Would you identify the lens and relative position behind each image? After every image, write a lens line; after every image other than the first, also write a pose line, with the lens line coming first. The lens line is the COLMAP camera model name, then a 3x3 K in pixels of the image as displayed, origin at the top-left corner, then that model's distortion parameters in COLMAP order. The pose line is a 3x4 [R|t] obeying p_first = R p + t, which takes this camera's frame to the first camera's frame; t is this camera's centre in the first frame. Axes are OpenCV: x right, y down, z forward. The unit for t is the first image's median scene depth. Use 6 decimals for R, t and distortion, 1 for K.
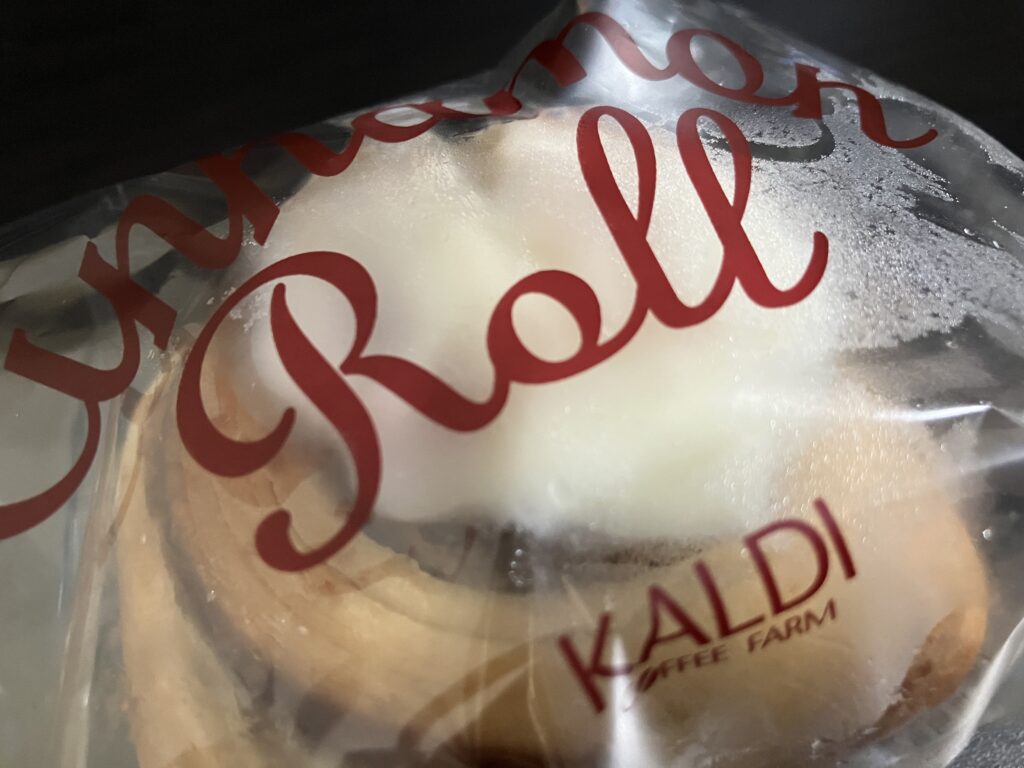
lens RADIAL K [[832.9, 0, 510.3], [0, 832.9, 386.8], [0, 0, 1]] dist [0.066761, -0.022139]
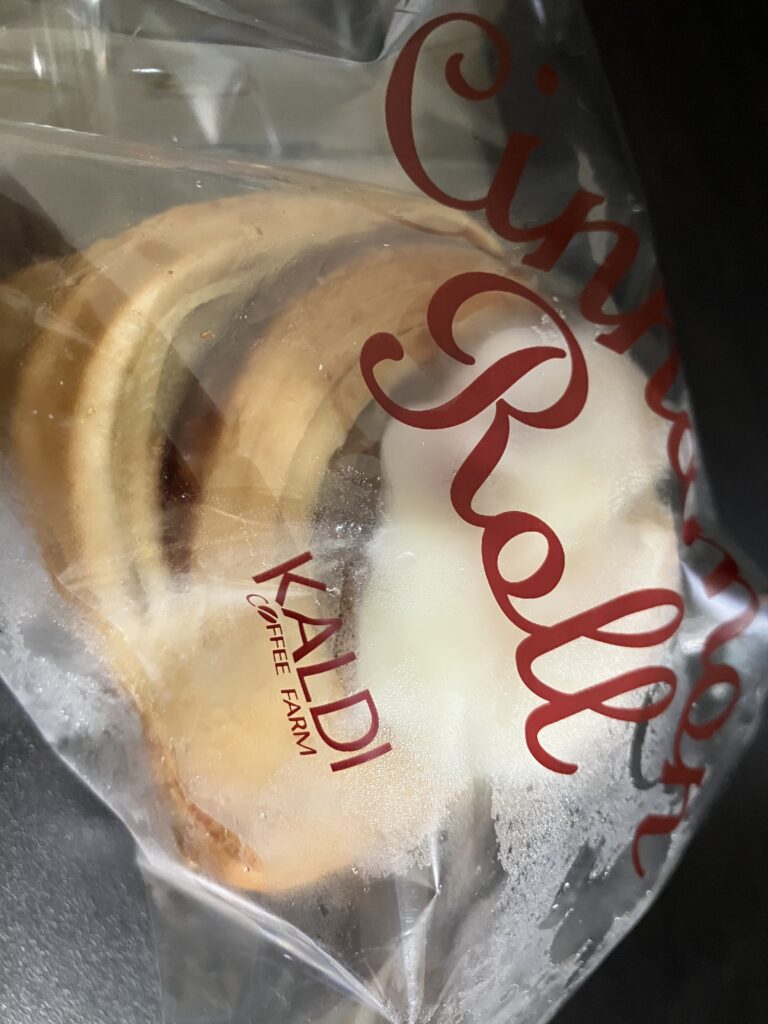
lens RADIAL K [[832.9, 0, 387.5], [0, 832.9, 512.8], [0, 0, 1]] dist [0.066761, -0.022139]
pose [[-0.062723, 0.997930, 0.014228, -0.028655], [-0.998019, -0.062785, 0.003949, 0.129560], [0.004834, -0.013952, 0.999891, -0.298424]]
